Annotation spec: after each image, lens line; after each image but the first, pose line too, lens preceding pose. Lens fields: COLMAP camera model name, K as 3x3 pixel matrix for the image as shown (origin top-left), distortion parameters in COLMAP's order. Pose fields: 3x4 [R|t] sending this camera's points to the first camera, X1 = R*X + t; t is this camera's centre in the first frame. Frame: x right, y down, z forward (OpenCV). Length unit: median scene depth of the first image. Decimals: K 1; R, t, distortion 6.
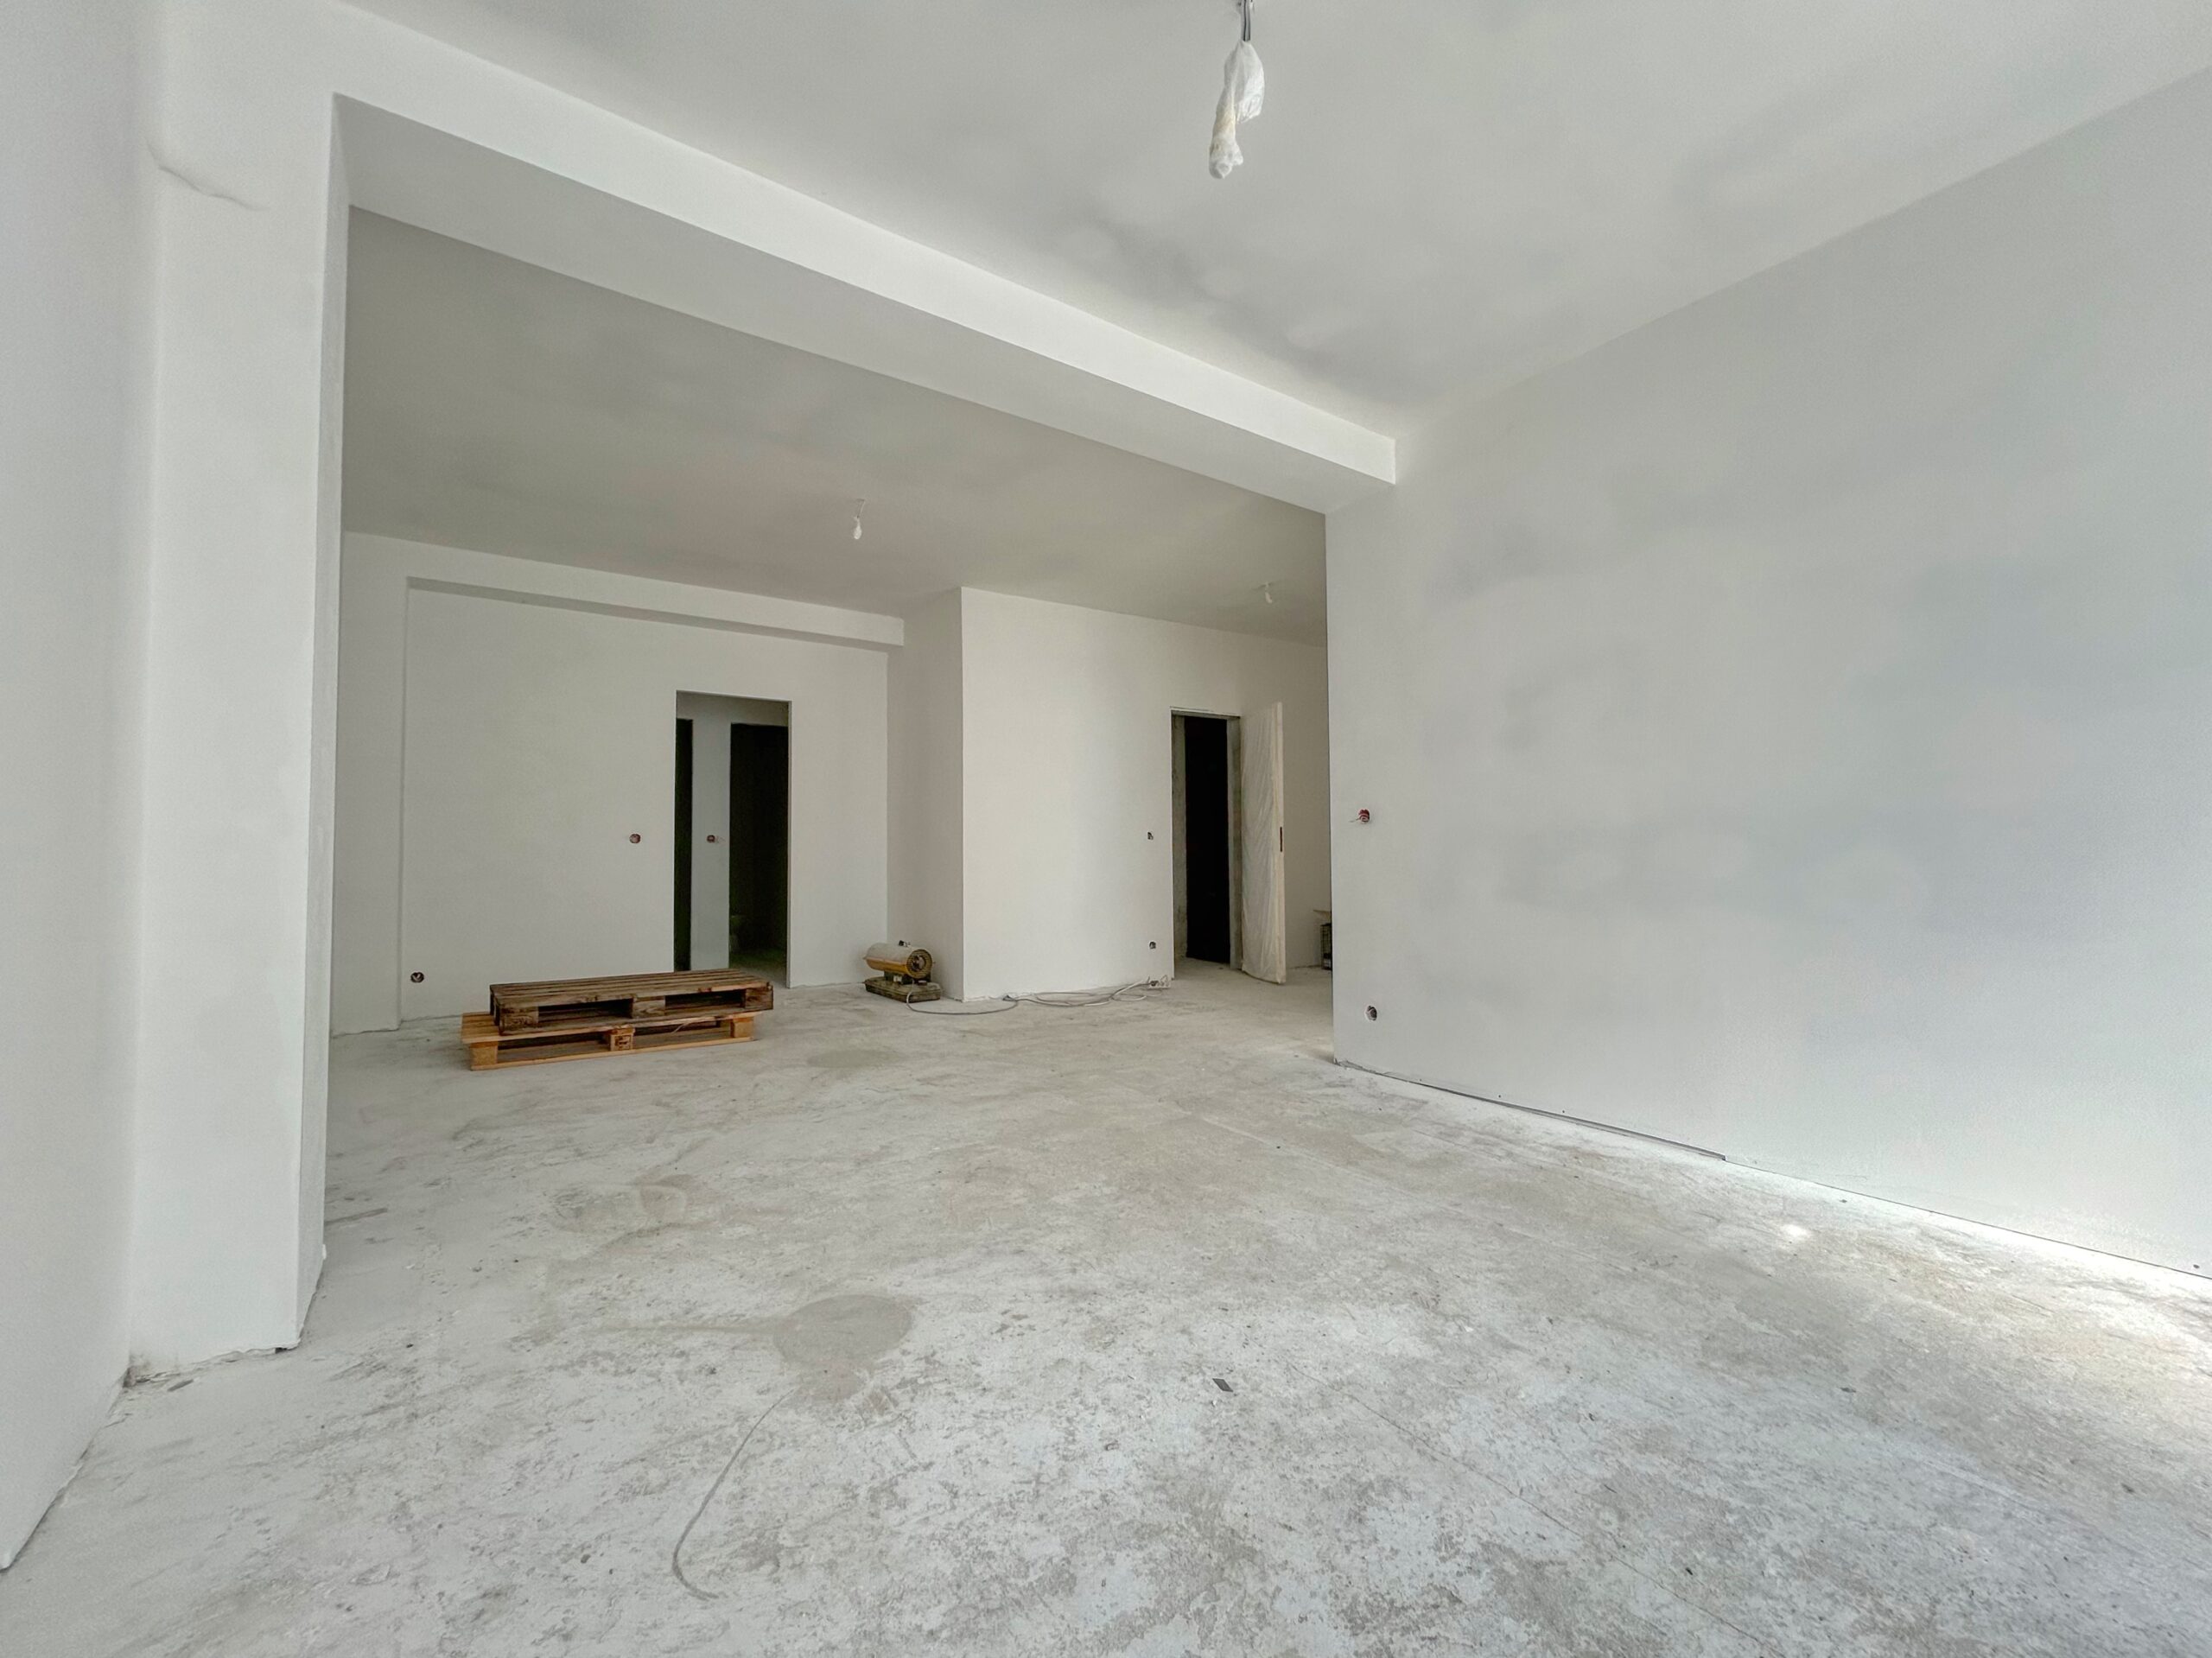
lens RADIAL K [[911.2, 0, 1089.3], [0, 911.2, 824.3], [0, 0, 1]] dist [-0.000559, 0.000572]
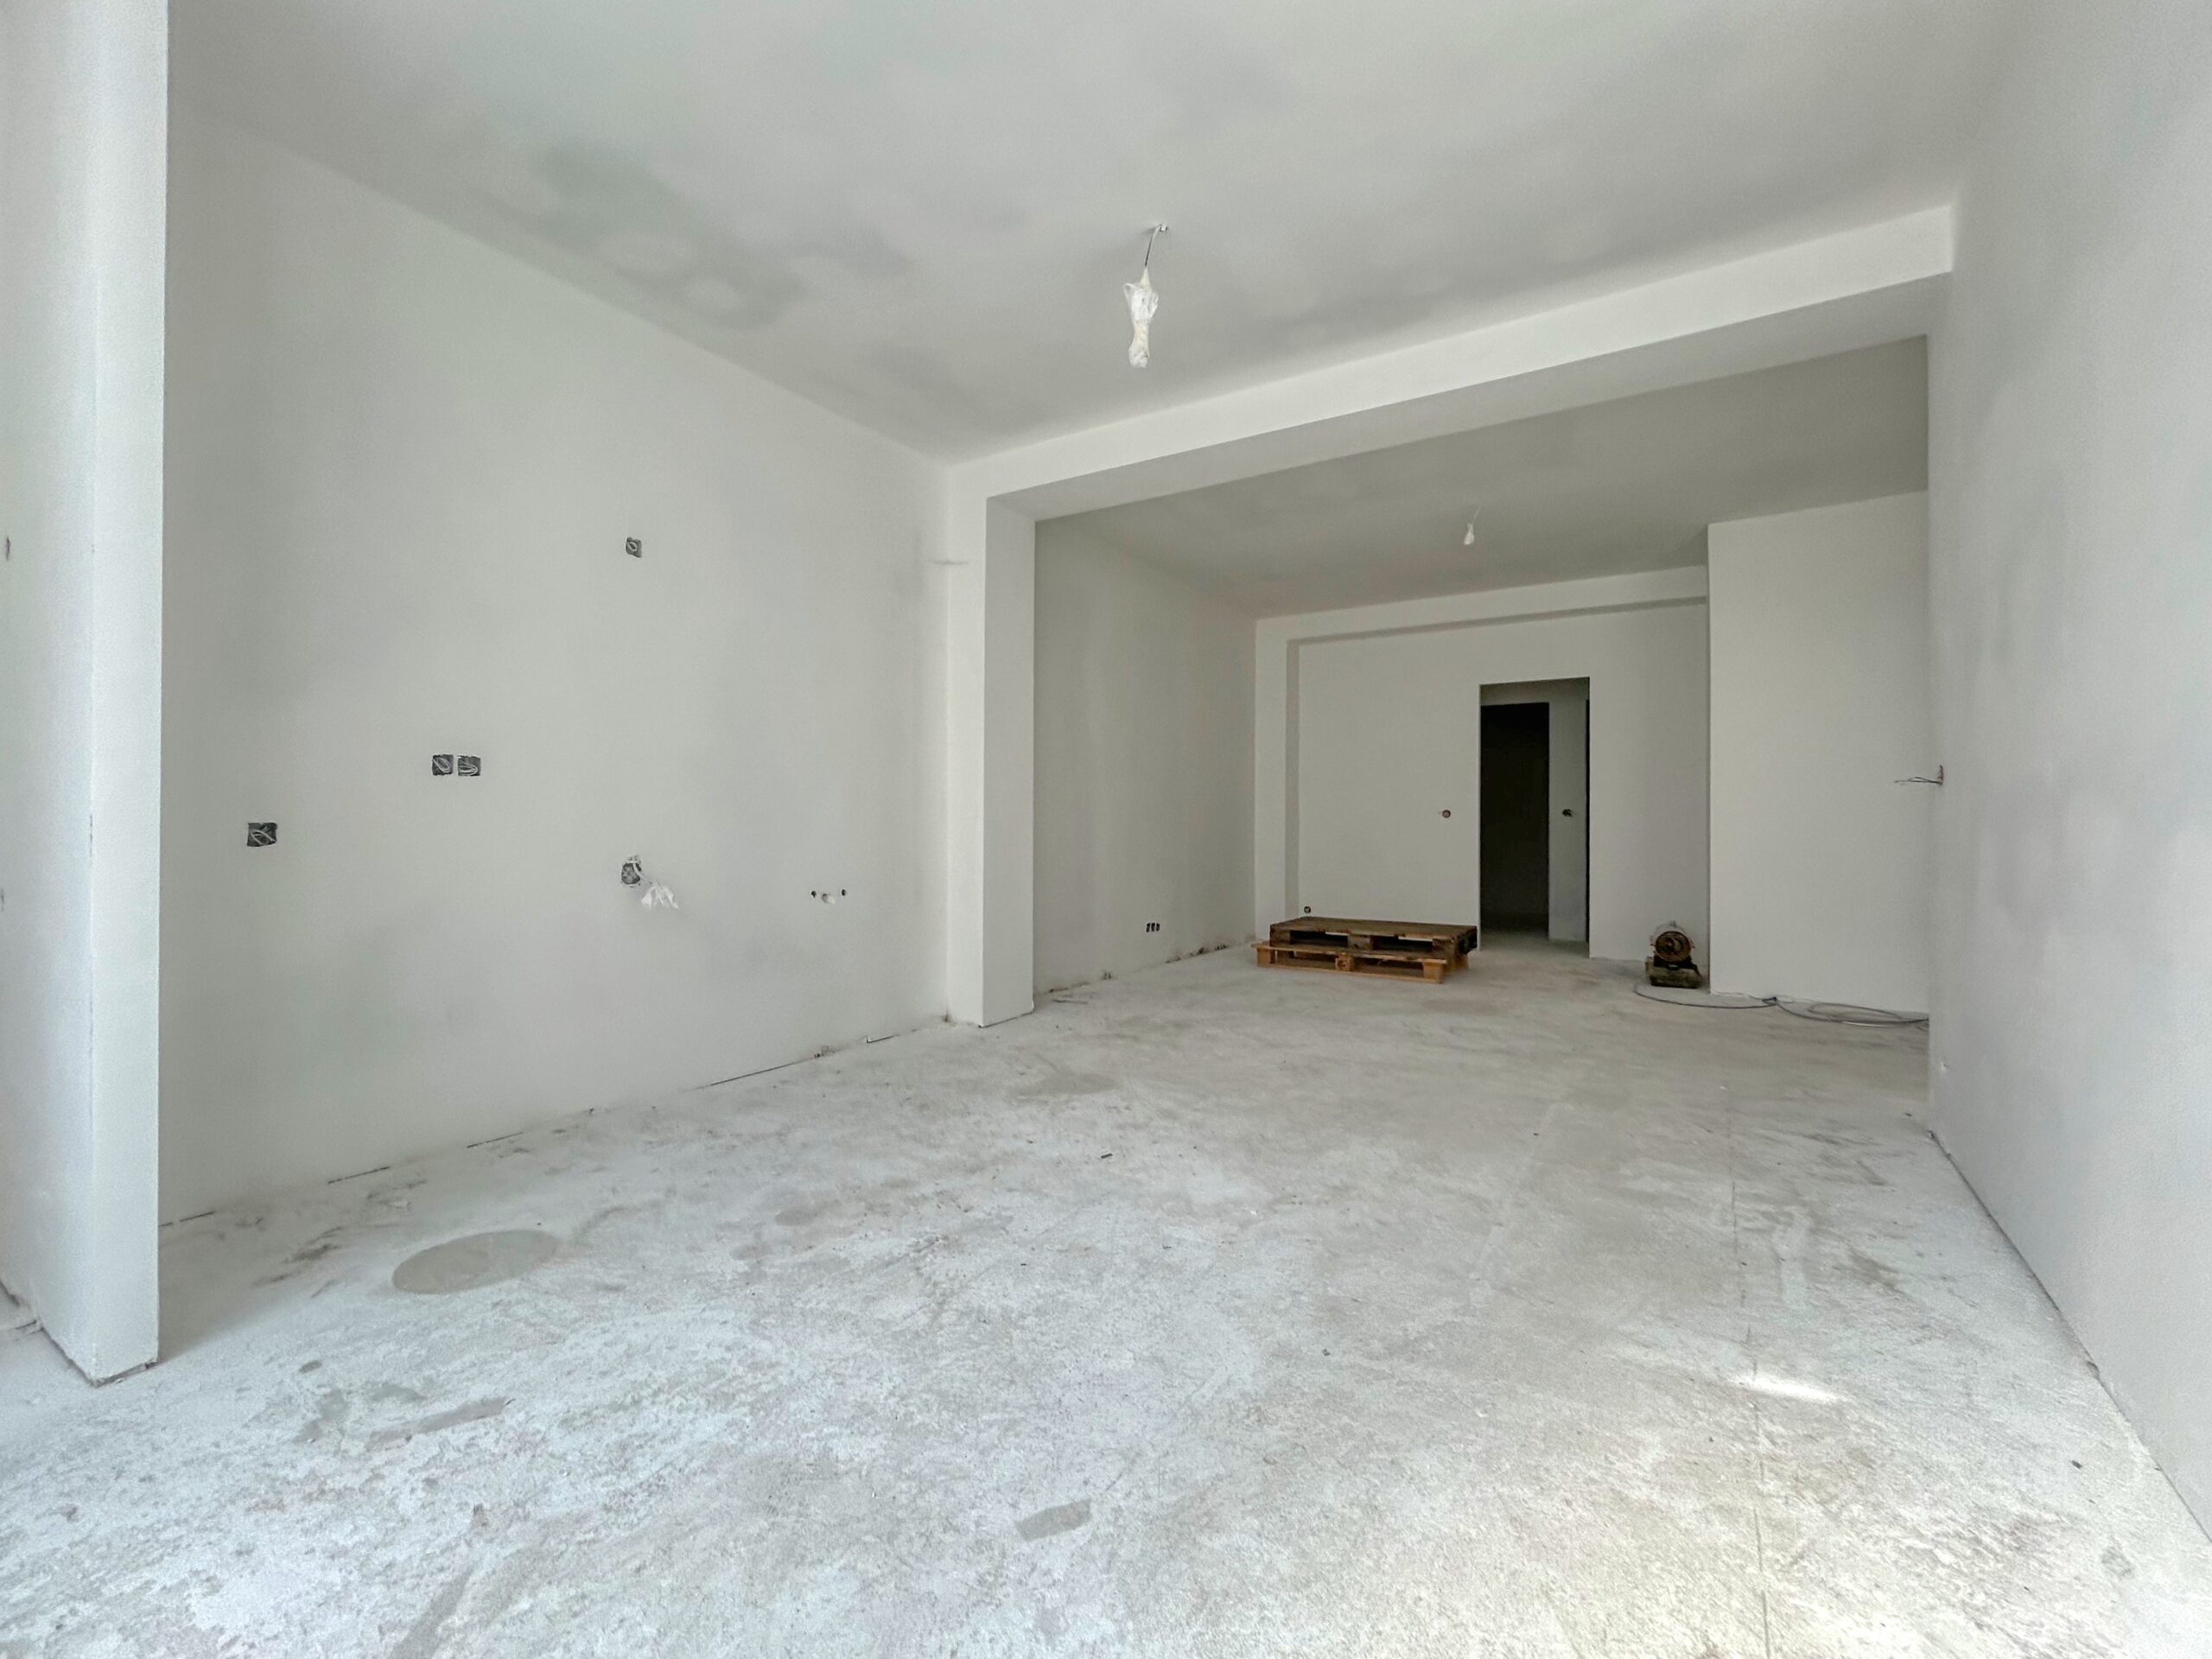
lens RADIAL K [[911.2, 0, 1089.3], [0, 911.2, 824.8], [0, 0, 1]] dist [-0.000559, 0.000572]
pose [[0.385324, 0.001912, -0.922779, 1.035663], [0.026164, 0.999573, 0.012996, 0.004871], [0.922410, -0.029152, 0.385110, 0.234306]]
